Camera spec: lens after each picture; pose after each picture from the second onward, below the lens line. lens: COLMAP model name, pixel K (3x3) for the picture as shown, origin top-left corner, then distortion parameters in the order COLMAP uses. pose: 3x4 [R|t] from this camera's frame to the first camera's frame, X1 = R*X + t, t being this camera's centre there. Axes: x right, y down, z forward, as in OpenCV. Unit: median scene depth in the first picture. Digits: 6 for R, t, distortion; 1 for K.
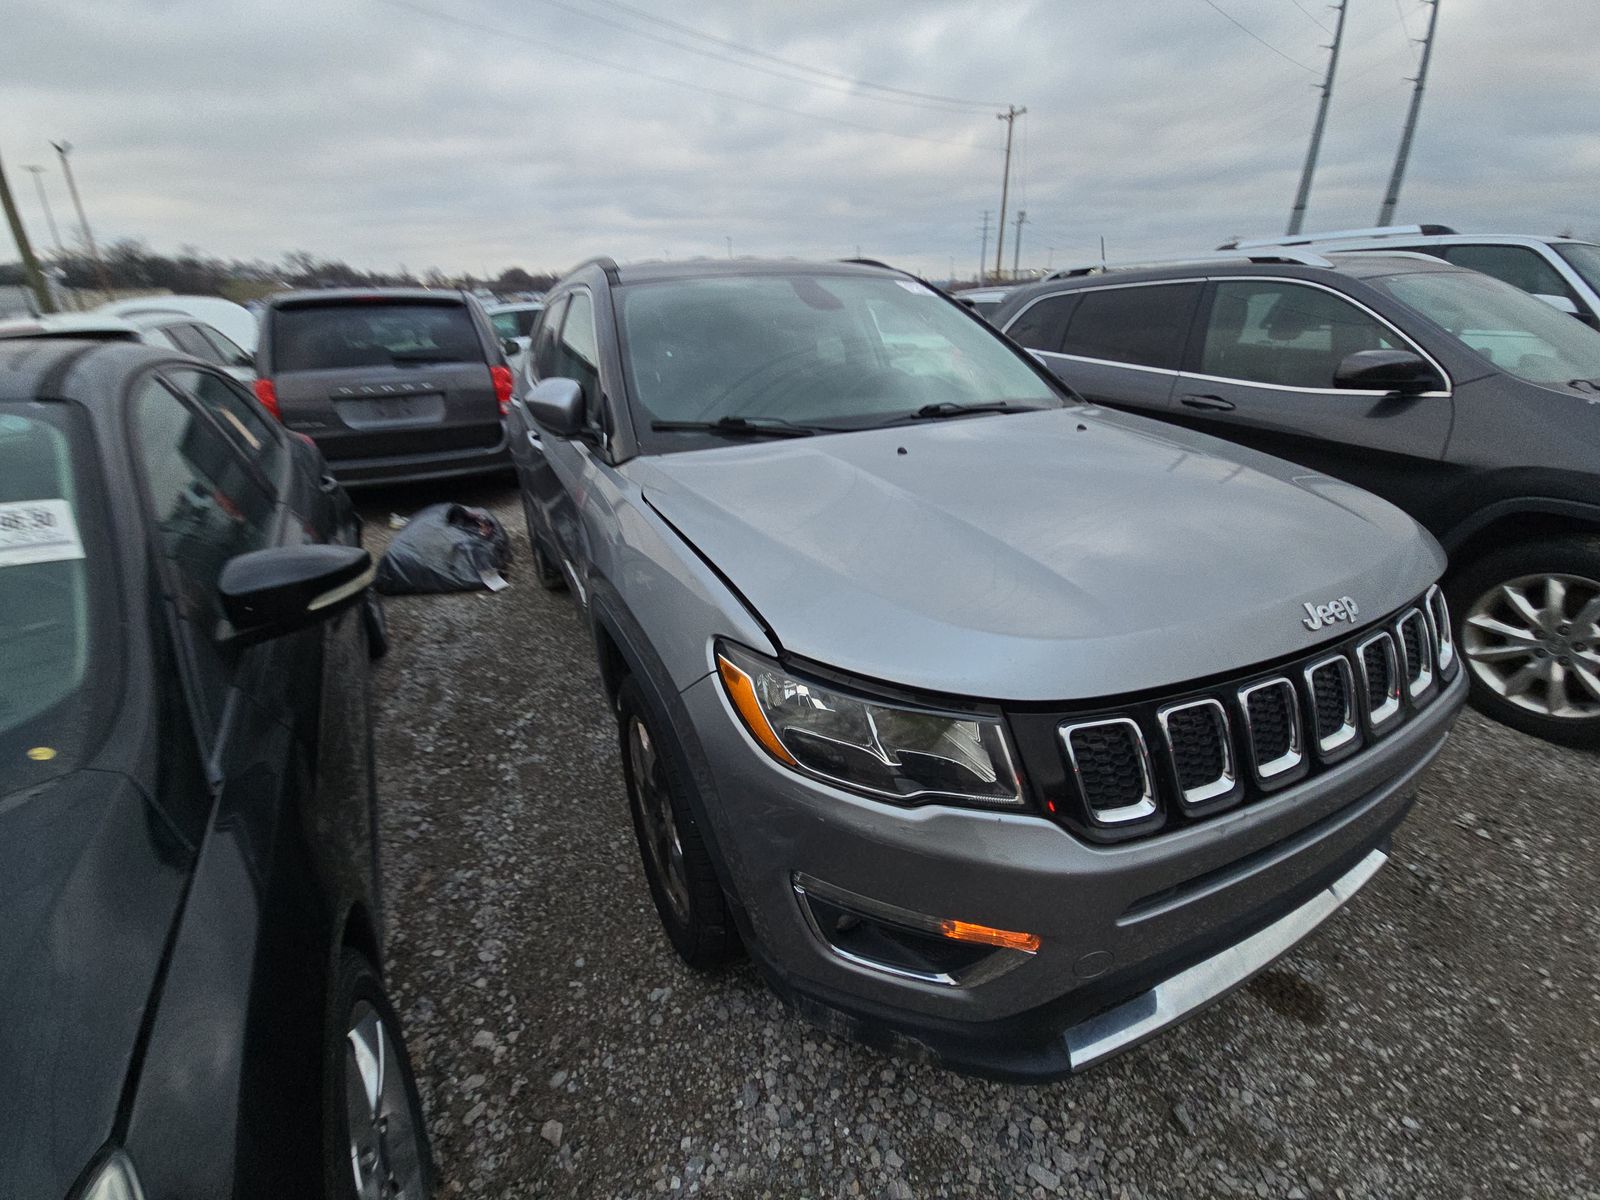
lens RADIAL K [[639.3, 0, 774.2], [0, 639.3, 597.9], [0, 0, 1]] dist [0.037580, -0.024529]
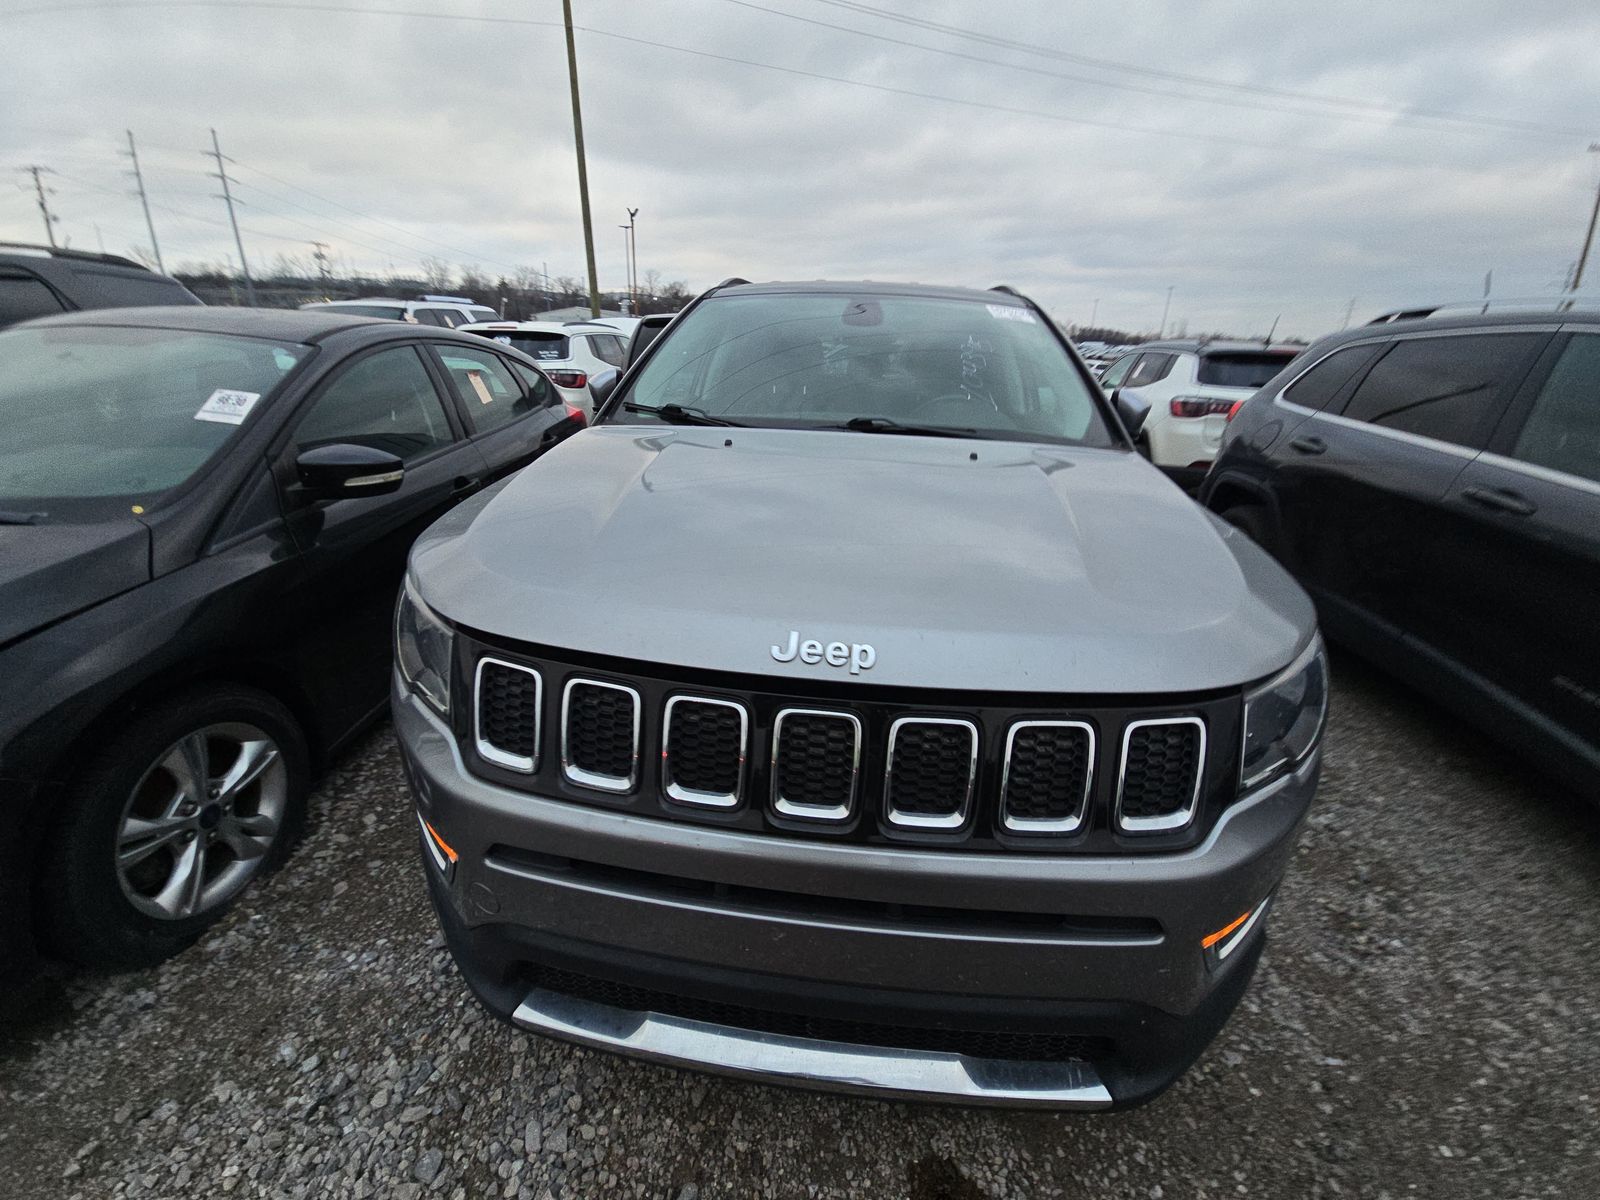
lens RADIAL K [[650.1, 0, 828.7], [0, 650.1, 601.5], [0, 0, 1]] dist [0.013629, -0.012446]
pose [[0.842253, 0.241789, -0.481817, 0.948169], [-0.270898, 0.962561, 0.009489, -0.038955], [0.466073, 0.122531, 0.876220, 0.193559]]
